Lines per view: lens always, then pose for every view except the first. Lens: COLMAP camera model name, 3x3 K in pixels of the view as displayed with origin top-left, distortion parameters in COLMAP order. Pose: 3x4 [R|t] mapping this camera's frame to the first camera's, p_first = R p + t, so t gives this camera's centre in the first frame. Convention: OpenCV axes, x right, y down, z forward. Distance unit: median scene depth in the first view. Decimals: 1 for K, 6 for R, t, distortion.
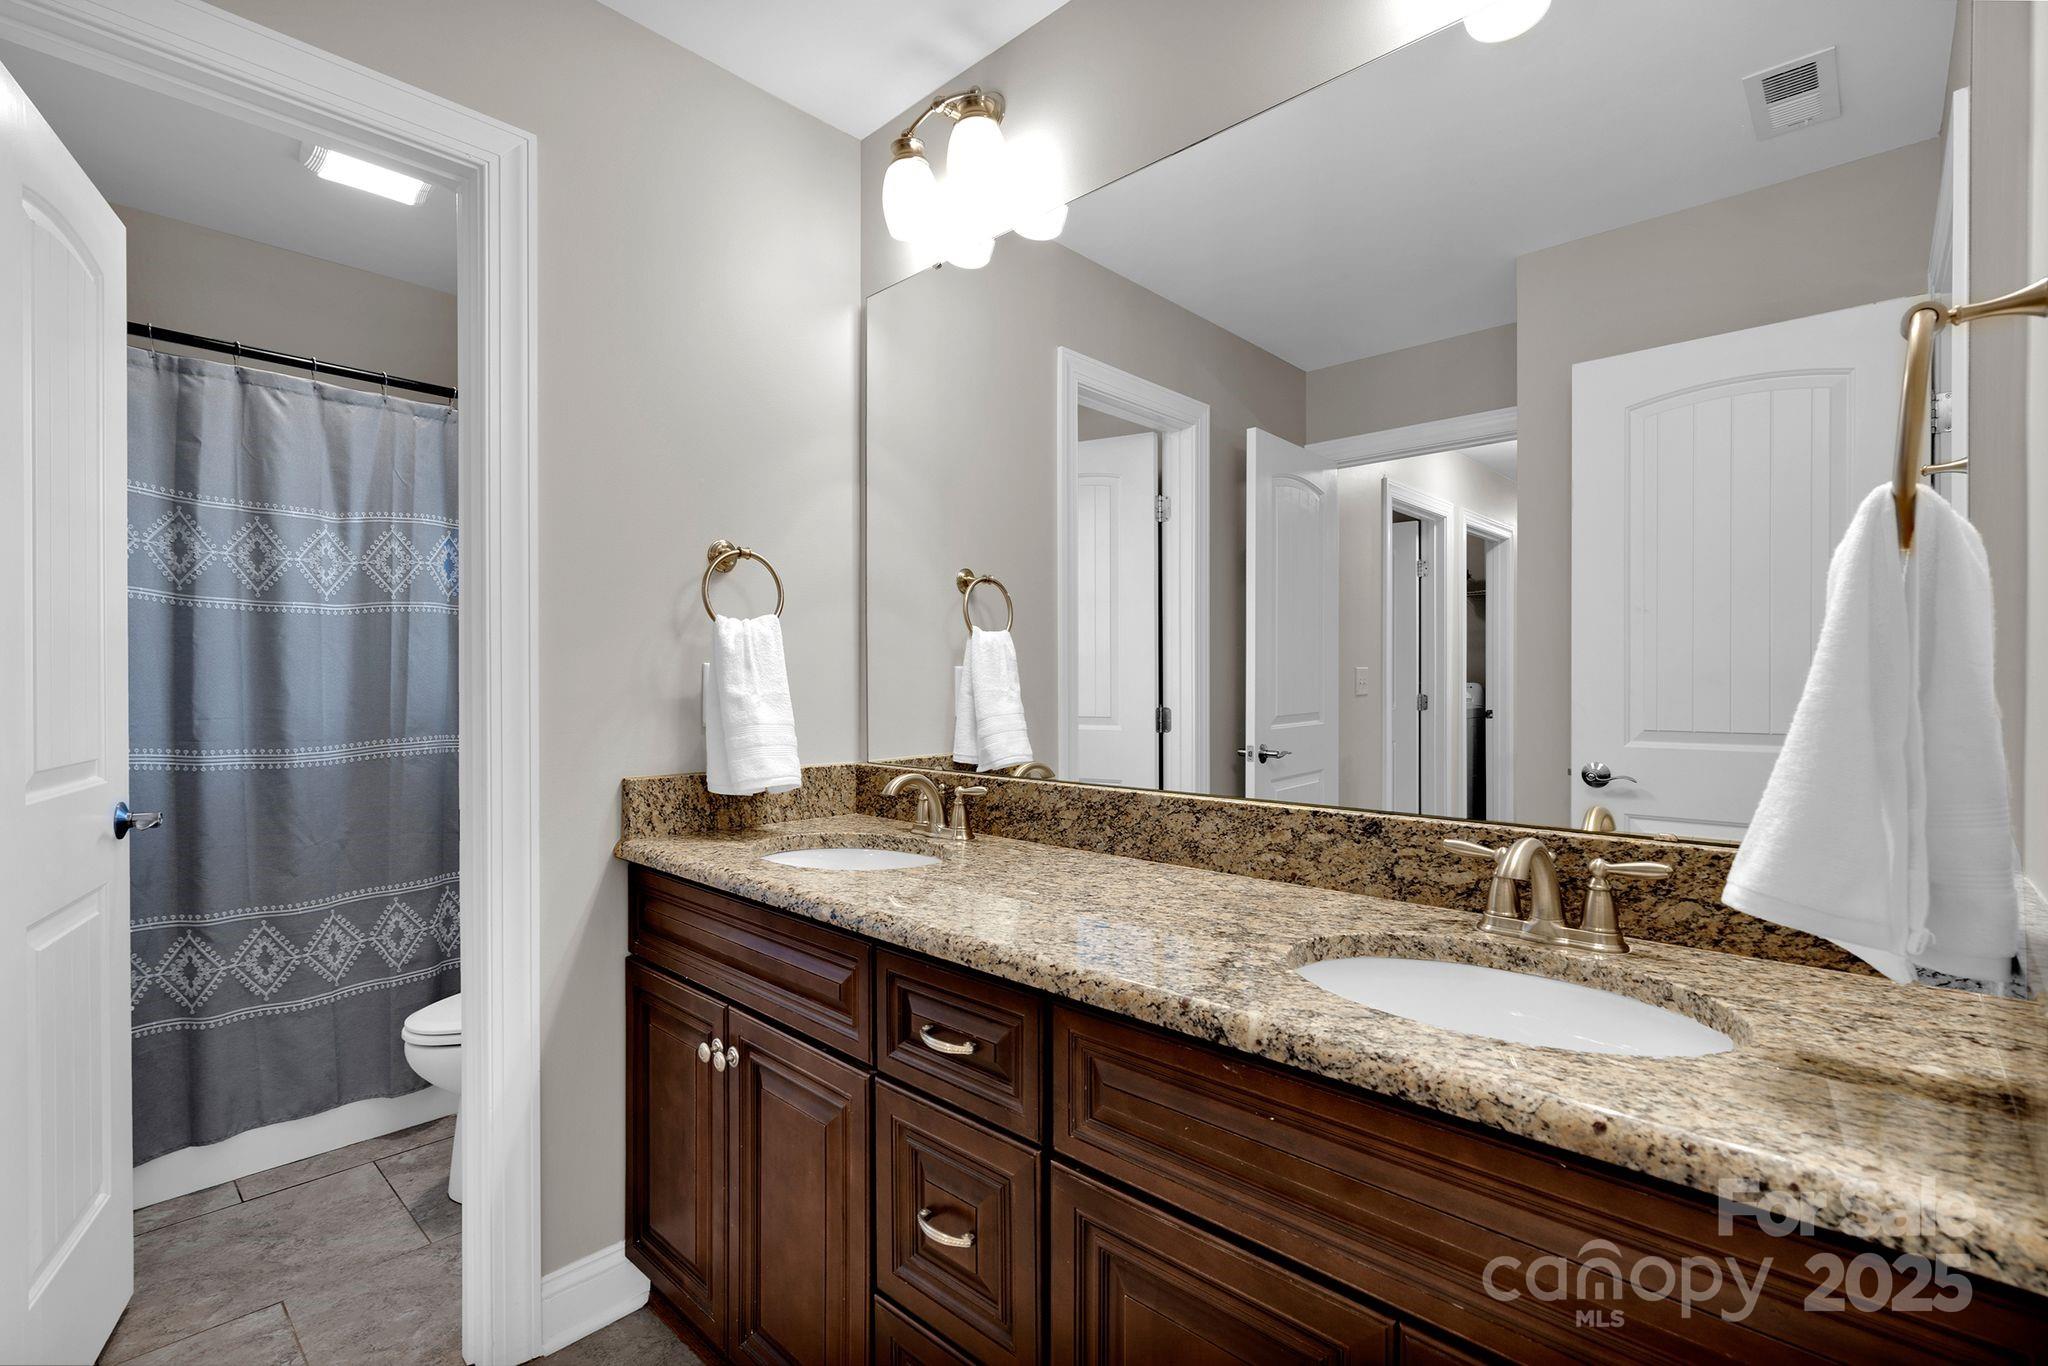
lens RADIAL K [[916.4, 0, 1017.4], [0, 916.4, 678.5], [0, 0, 1]] dist [-0.005820, 0.002362]
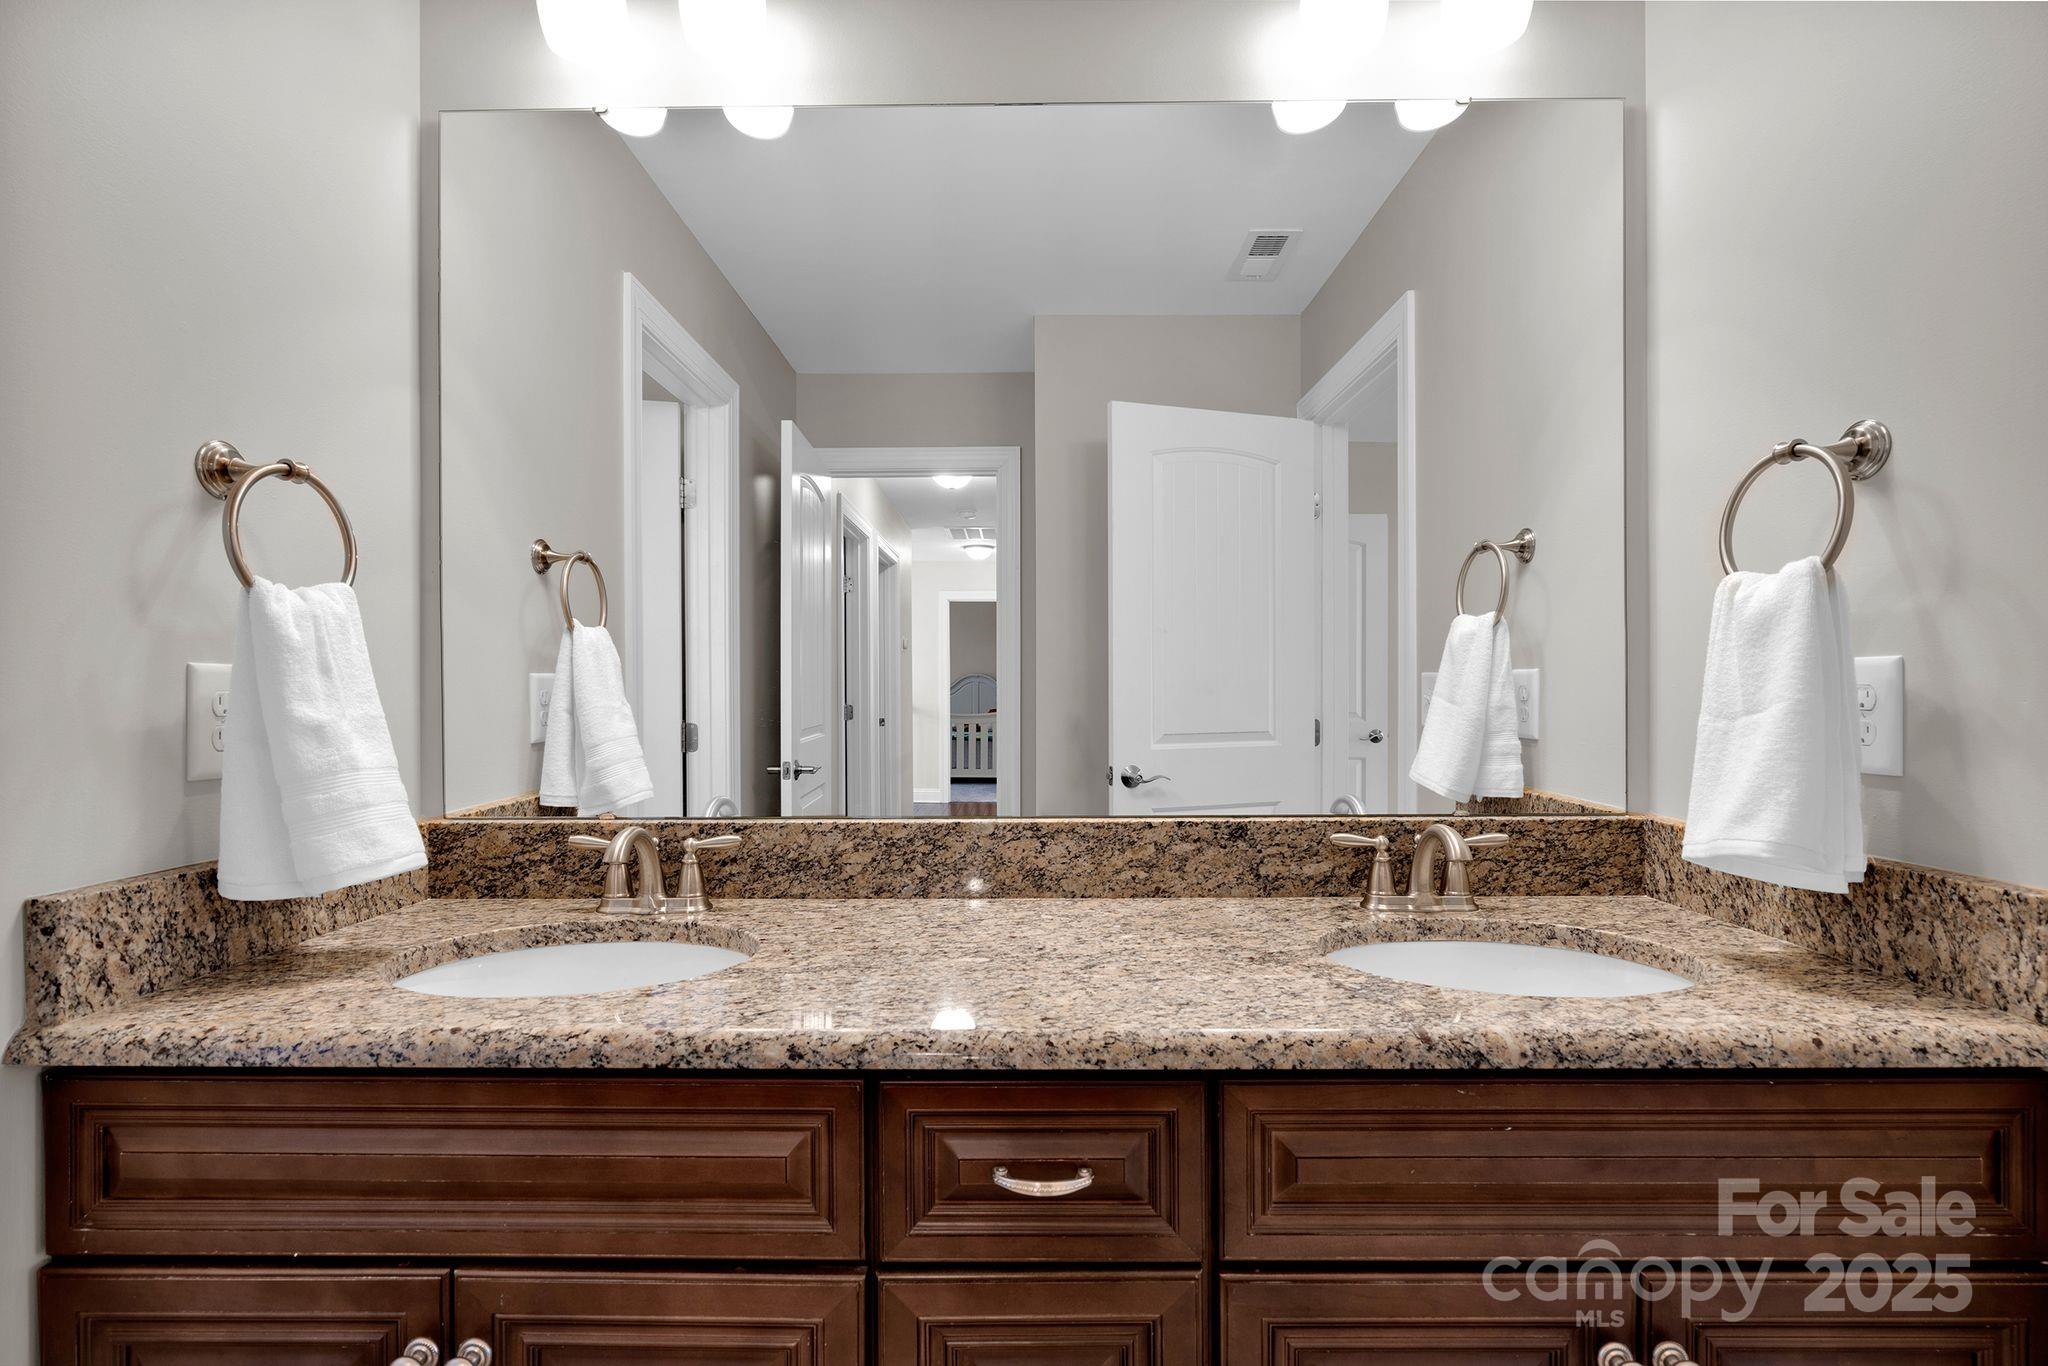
lens RADIAL K [[916.4, 0, 1020.4], [0, 916.4, 685.9], [0, 0, 1]] dist [-0.005820, 0.002362]
pose [[0.735355, 0.001088, 0.677682, -0.464008], [0.001576, 0.999993, -0.003316, -0.000754], [-0.677681, 0.003507, 0.735348, 0.364822]]
